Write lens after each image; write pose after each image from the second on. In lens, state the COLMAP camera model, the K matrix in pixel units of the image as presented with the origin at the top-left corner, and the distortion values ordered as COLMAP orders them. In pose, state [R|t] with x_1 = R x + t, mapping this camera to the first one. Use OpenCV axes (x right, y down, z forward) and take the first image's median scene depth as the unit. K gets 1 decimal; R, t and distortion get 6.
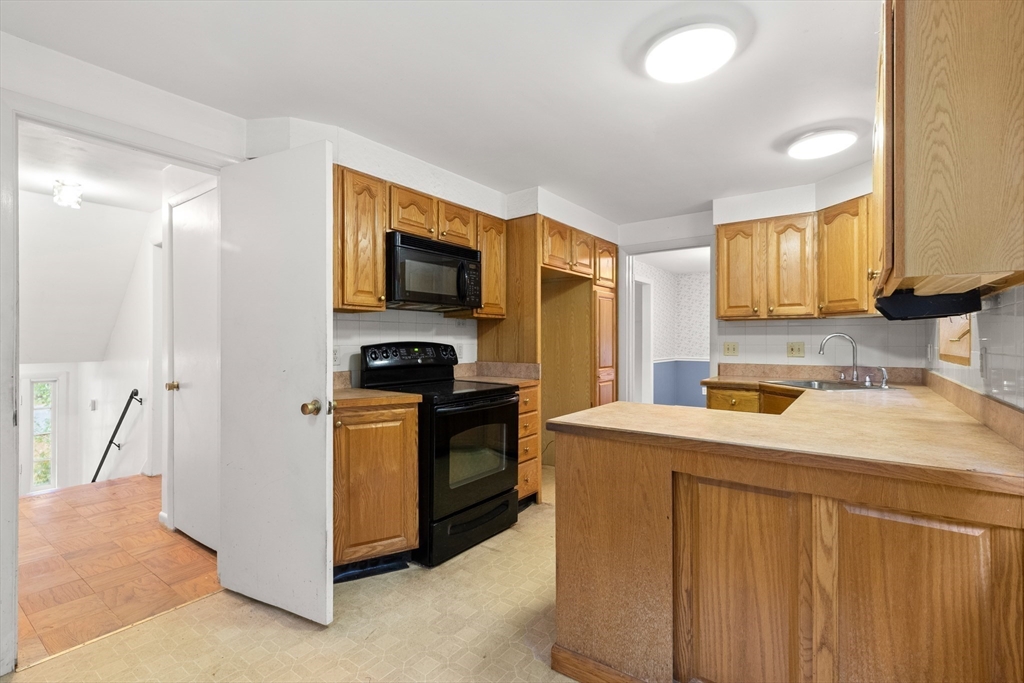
lens RADIAL K [[464.7, 0, 514.6], [0, 464.7, 340.7], [0, 0, 1]] dist [0.007947, -0.002415]
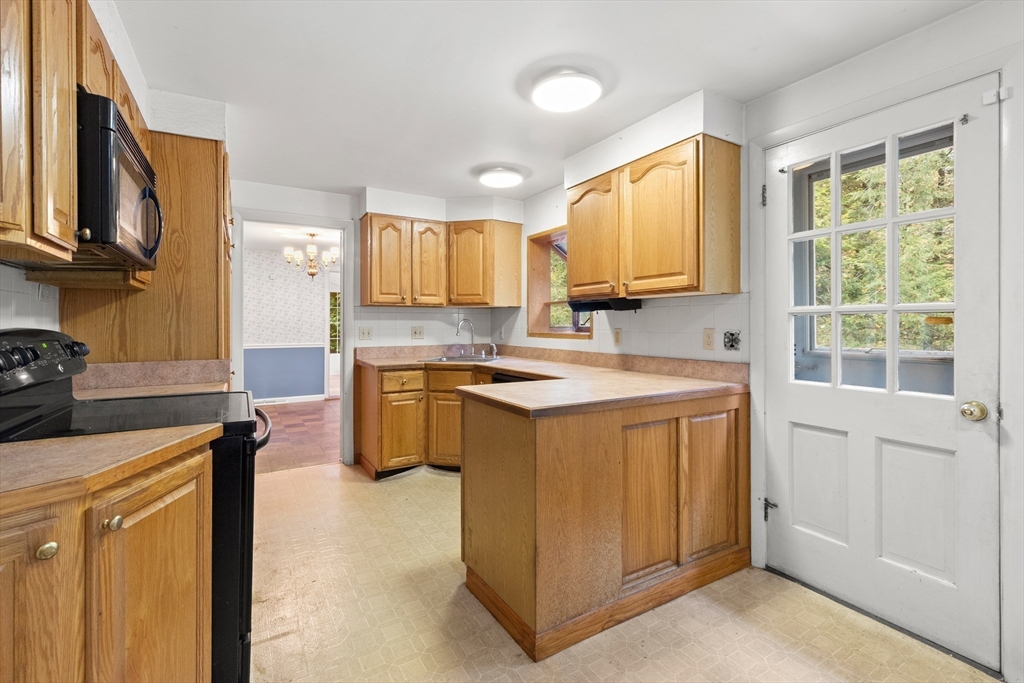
lens RADIAL K [[464.7, 0, 514.7], [0, 464.7, 324.9], [0, 0, 1]] dist [0.007947, -0.002415]
pose [[0.395461, -0.001898, 0.918481, -0.430062], [0.003283, 0.999994, 0.000653, -0.000906], [-0.918477, 0.002757, 0.395465, 0.338509]]
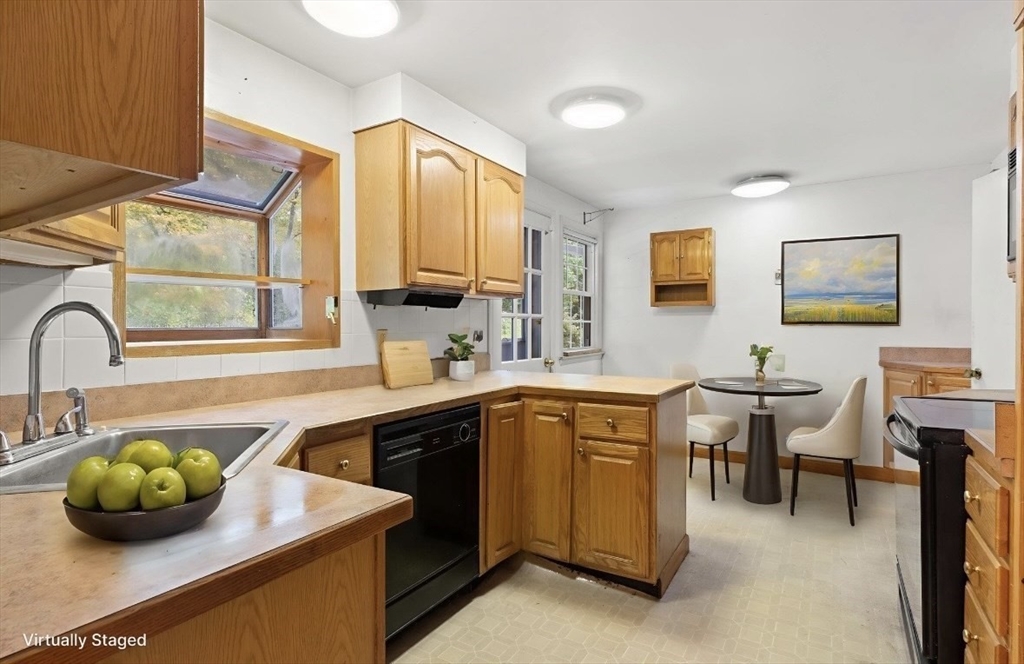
lens RADIAL K [[525.1, 0, 514.8], [0, 525.1, 330.2], [0, 0, 1]] dist [0.001873, 0.000213]
pose [[-0.996575, 0.000258, -0.082688, 0.385012], [-0.000789, 0.999920, 0.012626, -0.001416], [0.082685, 0.012648, -0.996496, 1.327262]]
